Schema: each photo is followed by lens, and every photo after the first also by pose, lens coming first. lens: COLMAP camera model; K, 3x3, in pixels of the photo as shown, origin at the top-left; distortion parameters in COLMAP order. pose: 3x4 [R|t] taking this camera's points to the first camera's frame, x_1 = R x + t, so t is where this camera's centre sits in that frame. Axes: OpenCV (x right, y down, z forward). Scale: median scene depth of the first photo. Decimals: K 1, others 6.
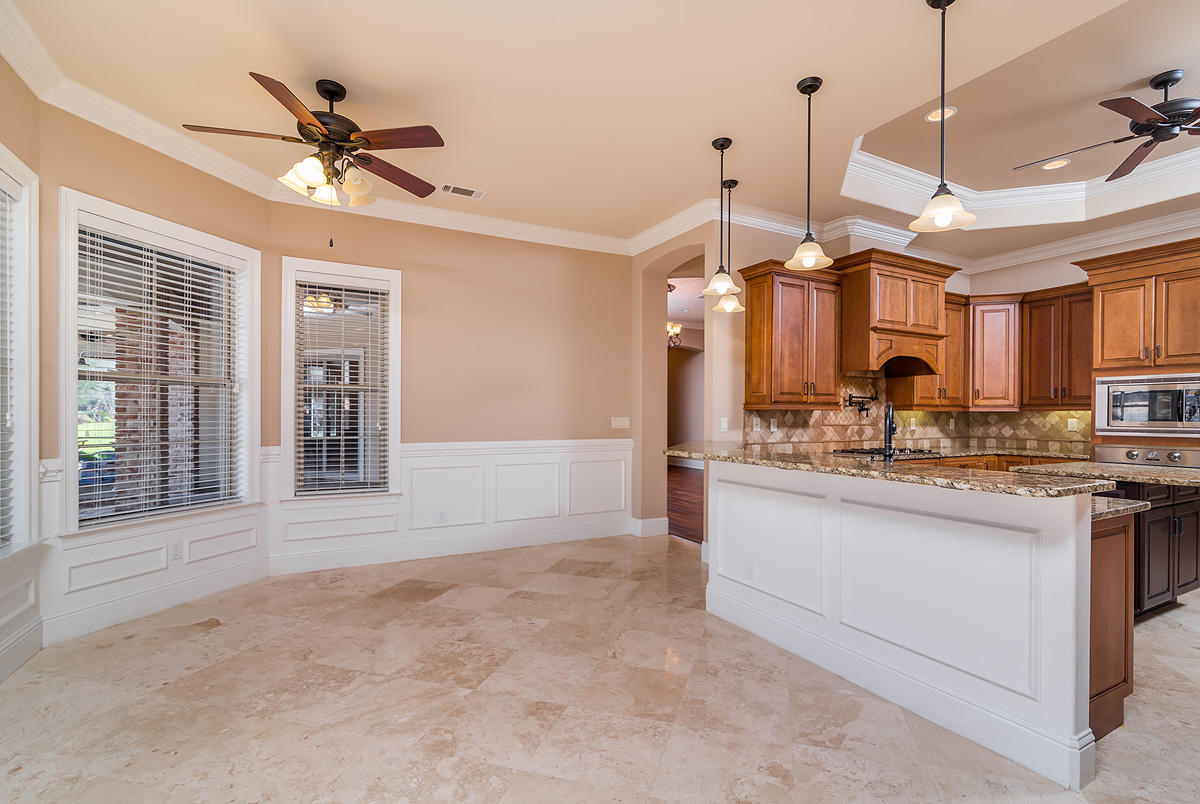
lens RADIAL K [[563.3, 0, 619.6], [0, 563.3, 421.1], [0, 0, 1]] dist [0.005225, -0.000150]
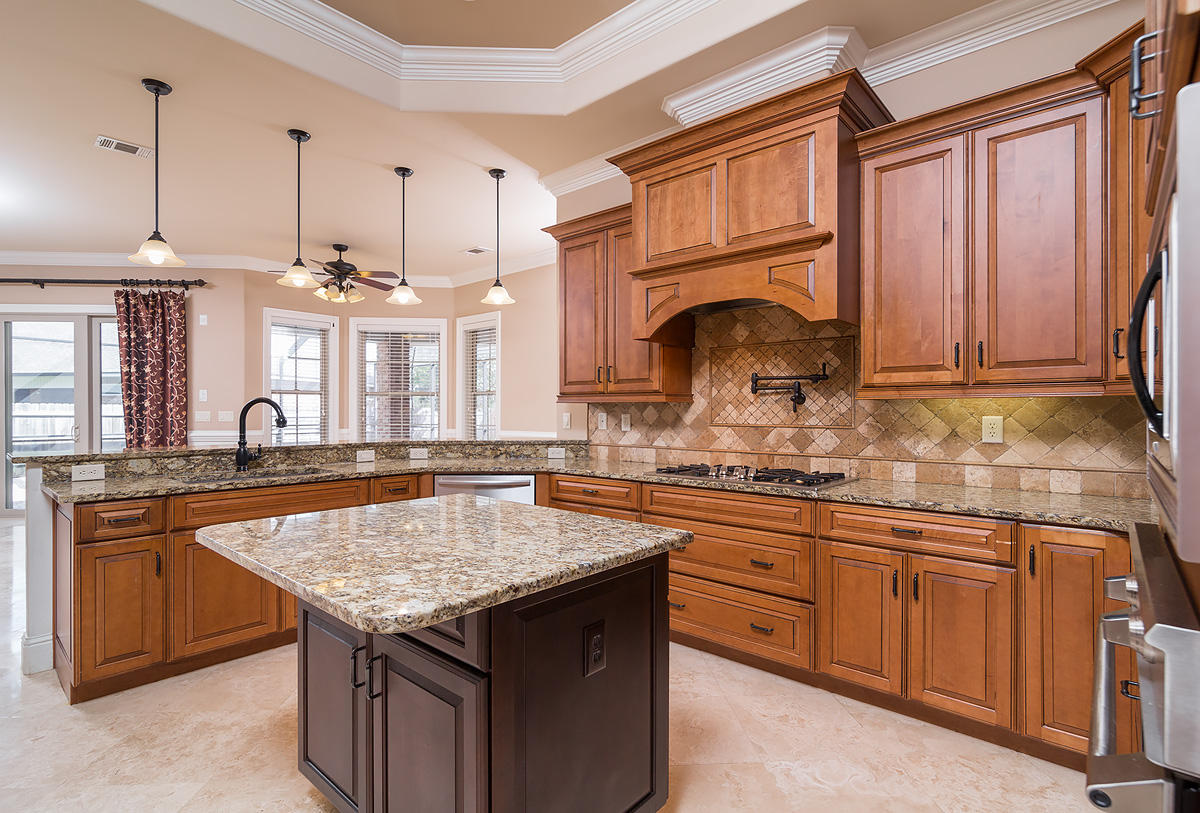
lens RADIAL K [[563.3, 0, 602.9], [0, 563.3, 407.7], [0, 0, 1]] dist [0.005225, -0.000150]
pose [[0.338540, -0.002664, -0.940948, 0.961171], [-0.002916, 0.999988, -0.003880, -0.010153], [0.940948, 0.004057, 0.338528, 0.692856]]
